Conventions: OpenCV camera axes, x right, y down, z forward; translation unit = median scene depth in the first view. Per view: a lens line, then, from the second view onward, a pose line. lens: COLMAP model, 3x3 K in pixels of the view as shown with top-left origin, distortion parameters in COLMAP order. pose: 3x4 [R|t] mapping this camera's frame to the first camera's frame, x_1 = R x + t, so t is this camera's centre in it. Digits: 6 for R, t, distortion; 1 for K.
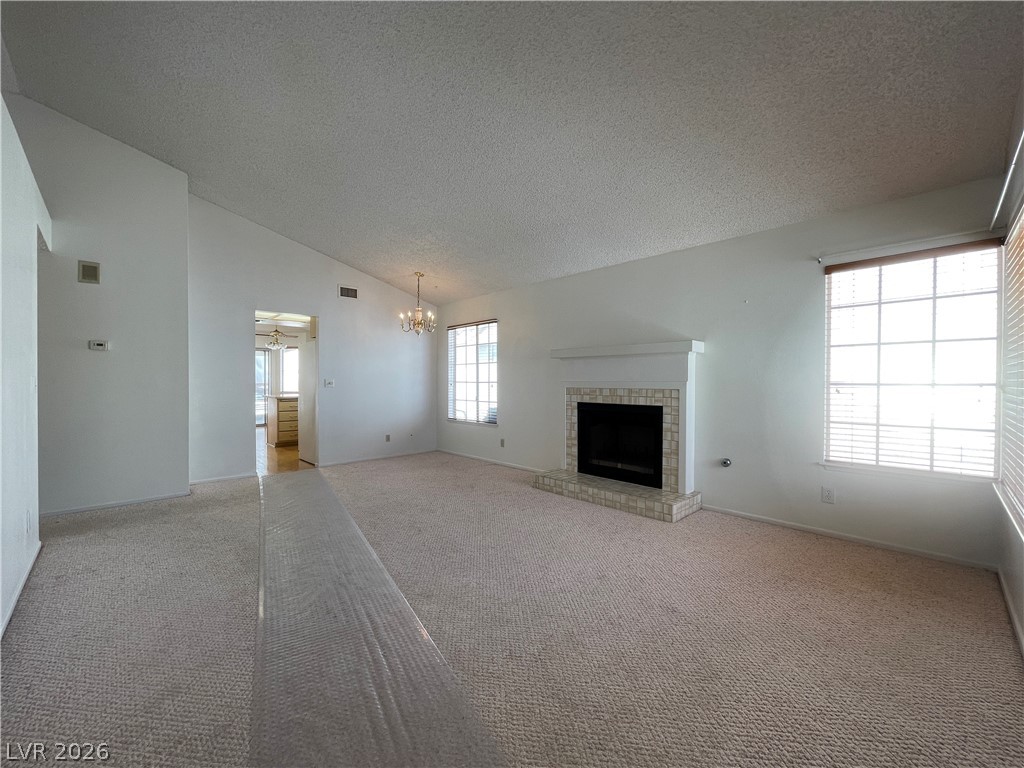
lens RADIAL K [[413.0, 0, 510.0], [0, 413.0, 381.8], [0, 0, 1]] dist [-0.000512, -0.000141]
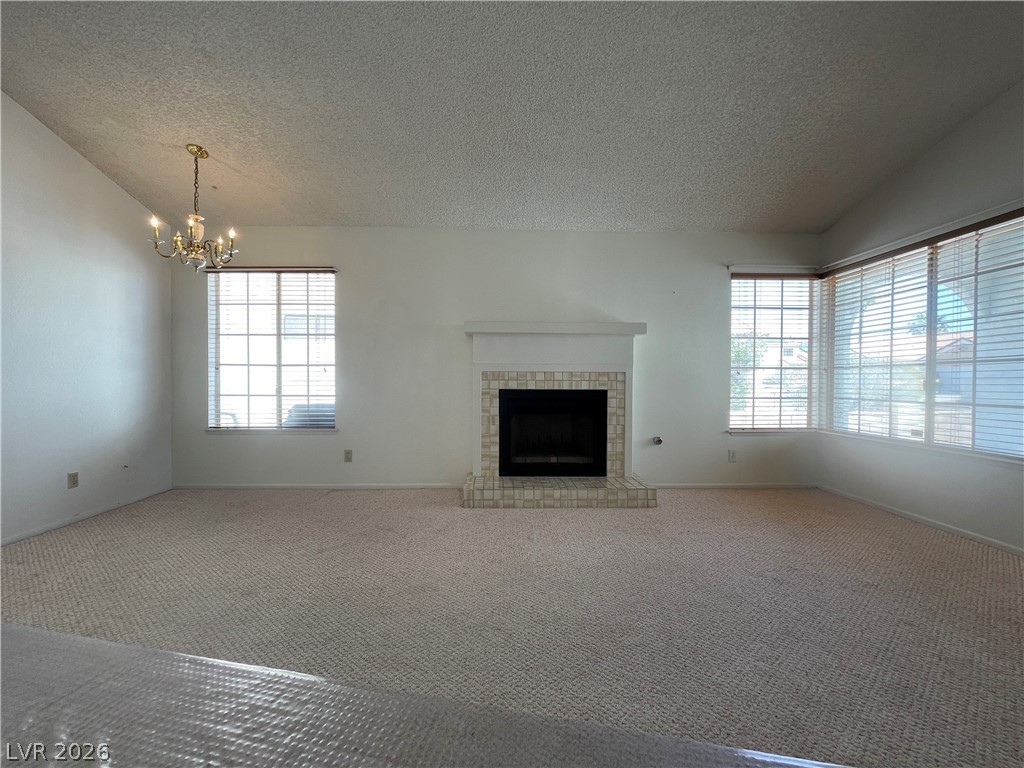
lens RADIAL K [[413.0, 0, 510.9], [0, 413.0, 383.4], [0, 0, 1]] dist [-0.000512, -0.000141]
pose [[0.673635, -0.008915, 0.739011, -0.435461], [-0.002757, 0.999890, 0.014575, 0.027250], [-0.739059, -0.011856, 0.673536, 0.463769]]
